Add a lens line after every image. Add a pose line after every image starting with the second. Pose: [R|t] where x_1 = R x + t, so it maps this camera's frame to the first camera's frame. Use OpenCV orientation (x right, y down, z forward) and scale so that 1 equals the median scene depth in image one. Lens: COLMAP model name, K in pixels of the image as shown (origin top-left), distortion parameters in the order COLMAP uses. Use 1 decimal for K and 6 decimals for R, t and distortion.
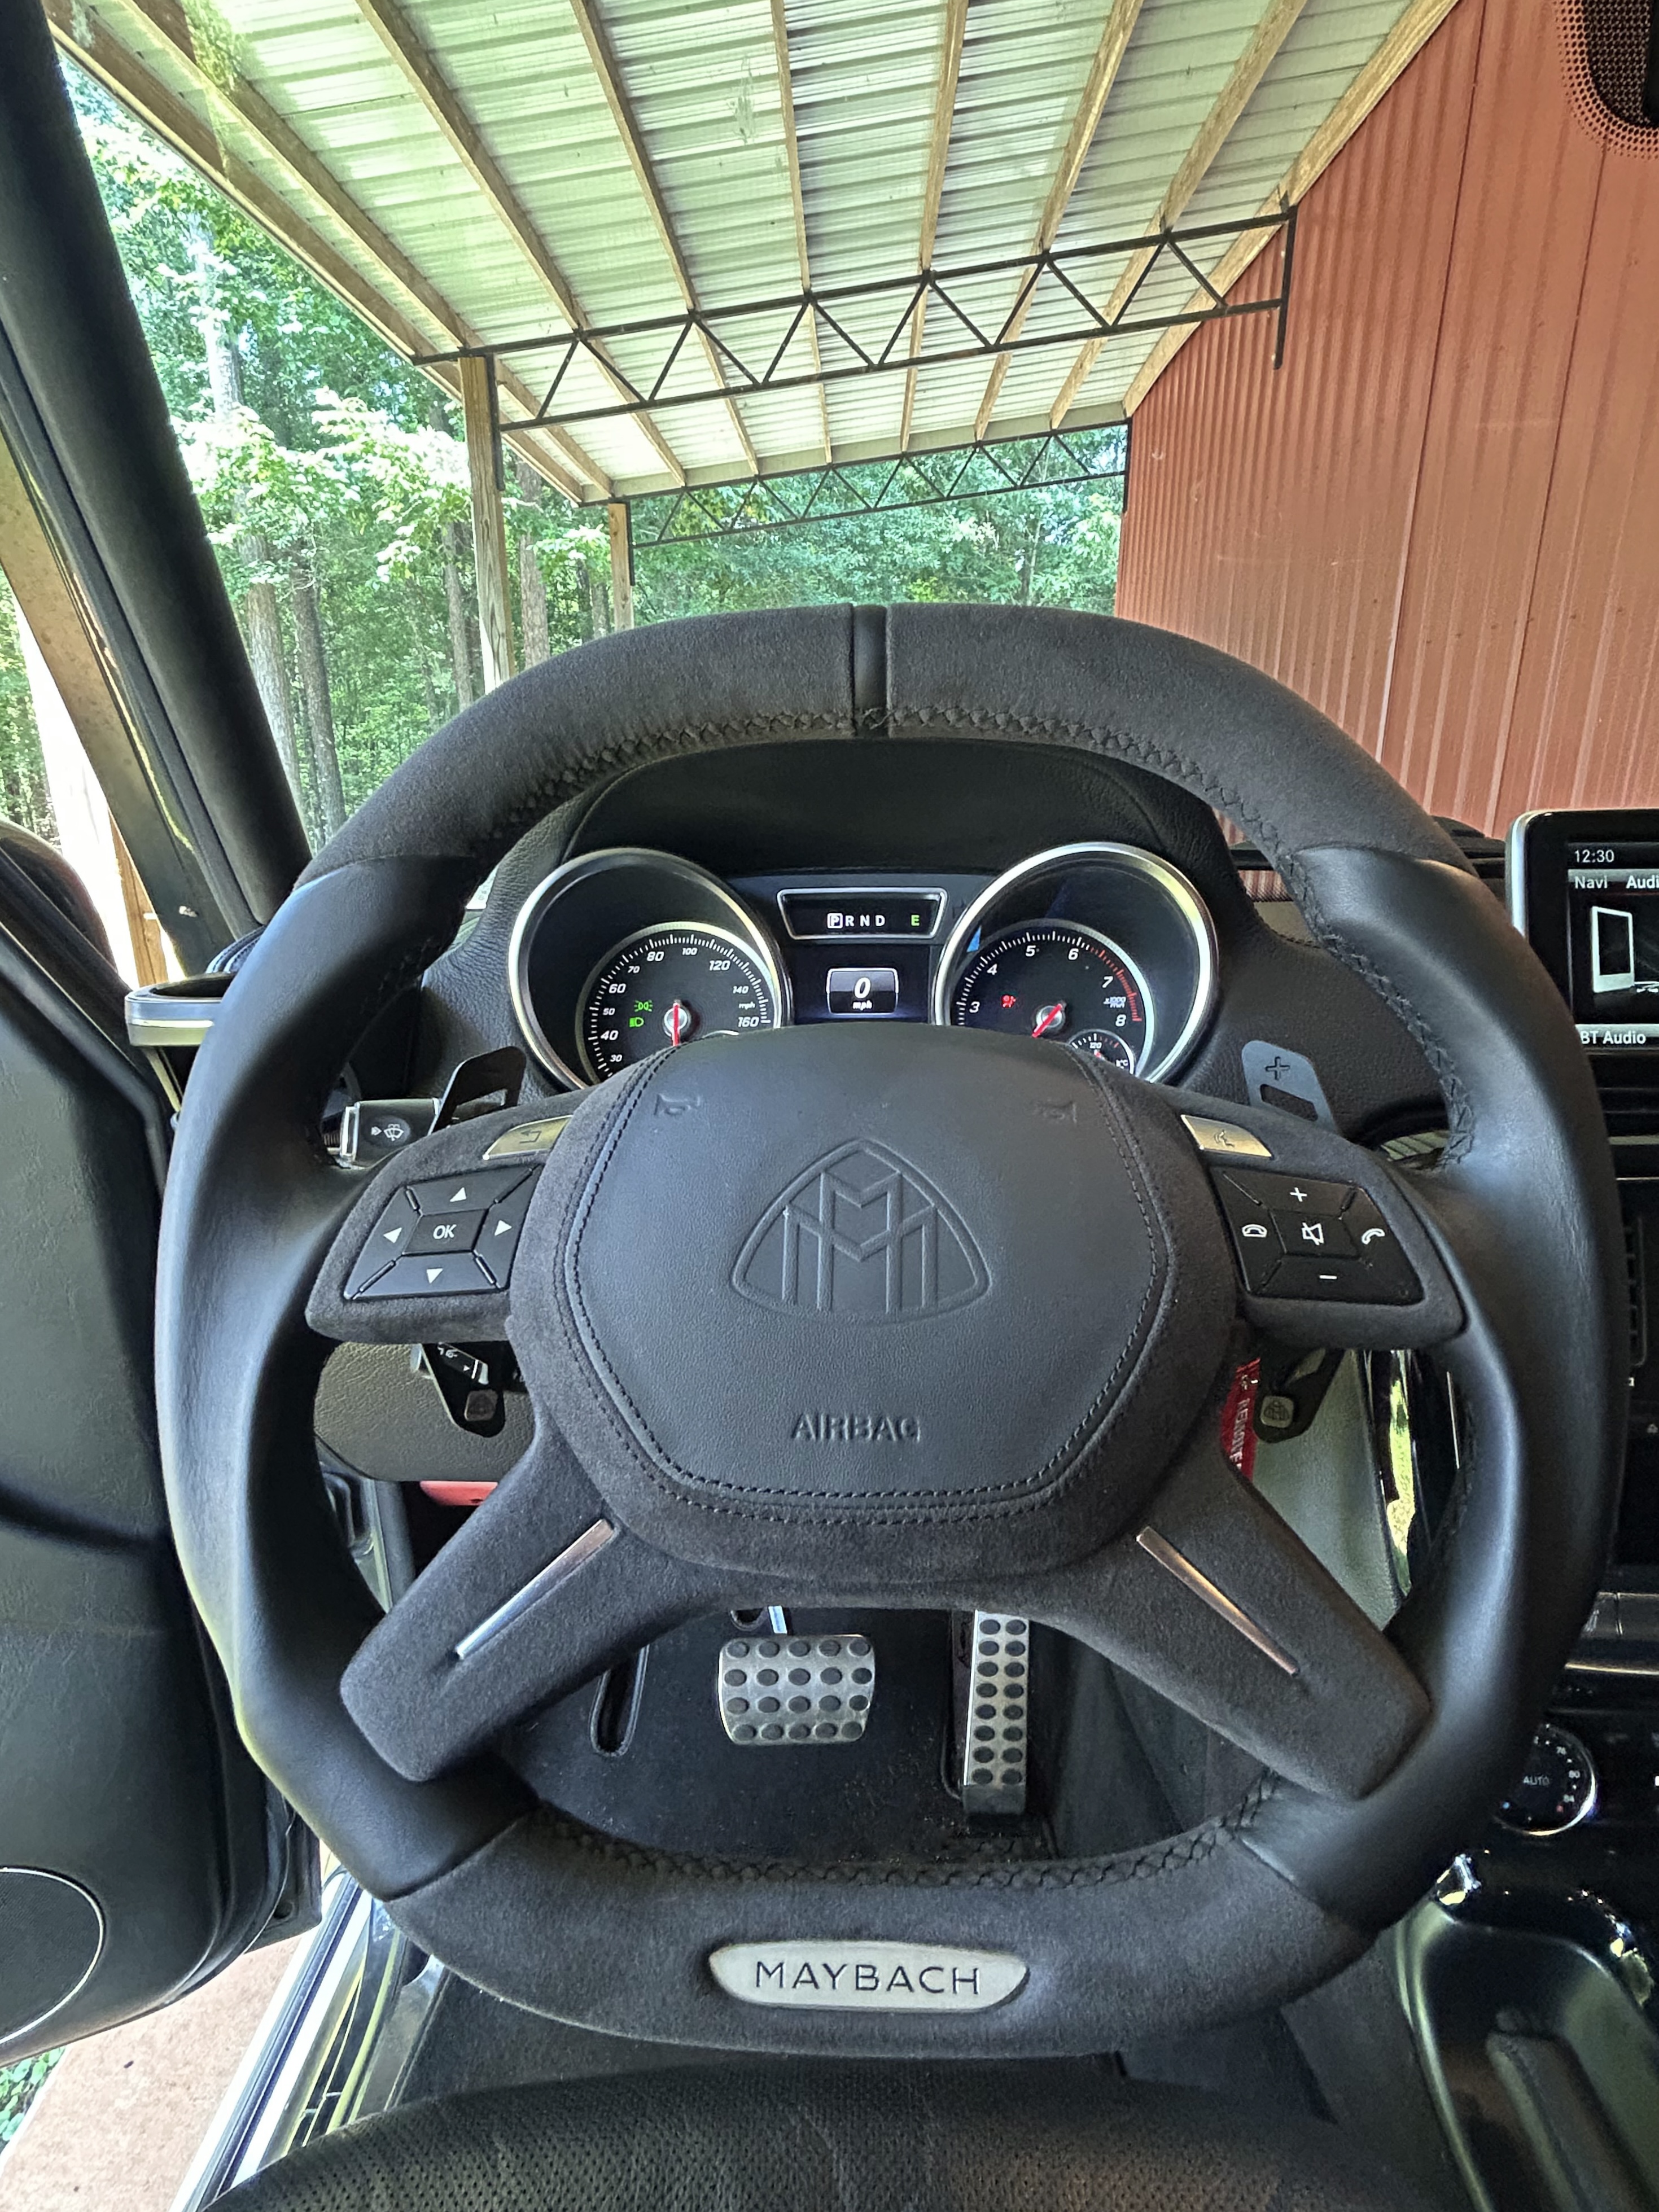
lens RADIAL K [[1182.1, 0, 828.7], [0, 1182.1, 994.7], [0, 0, 1]] dist [-0.000401, 0.026144]
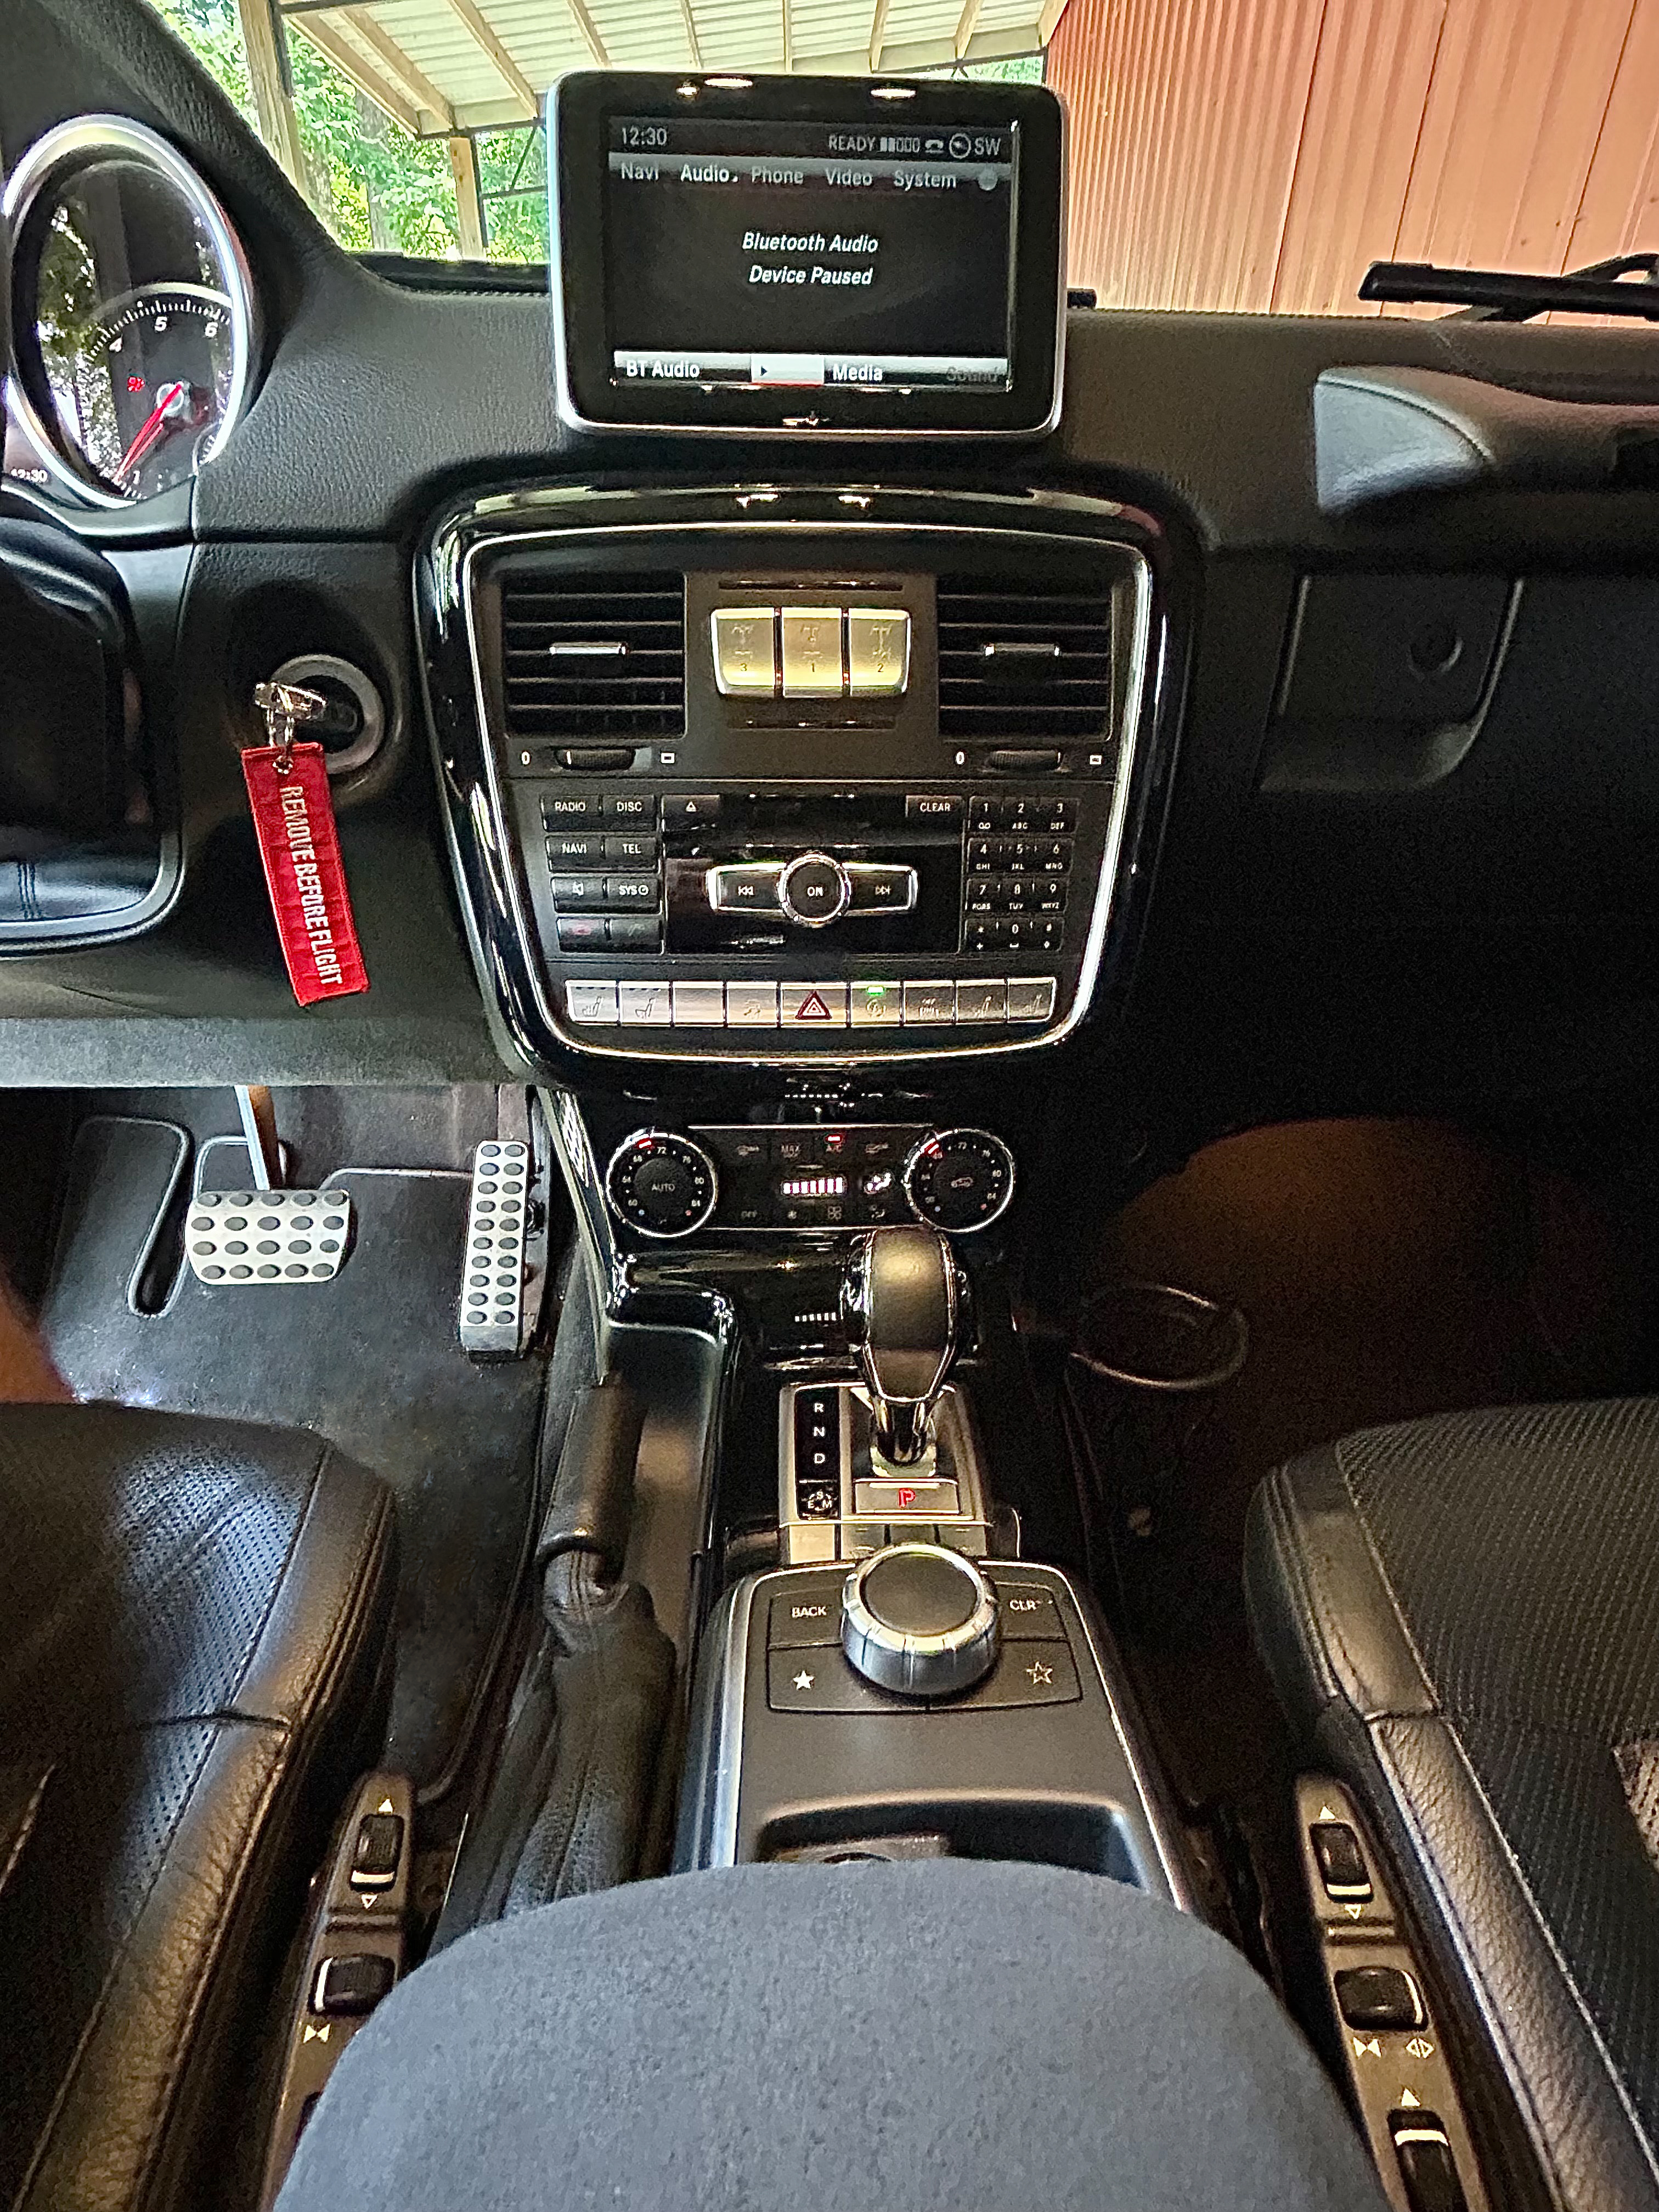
lens RADIAL K [[1182.1, 0, 828.7], [0, 1182.1, 994.7], [0, 0, 1]] dist [-0.000401, 0.026144]
pose [[0.998889, 0.003314, 0.046999, 0.607083], [-0.012714, 0.979475, 0.201162, 0.255652], [-0.045368, -0.201536, 0.978430, 0.031478]]
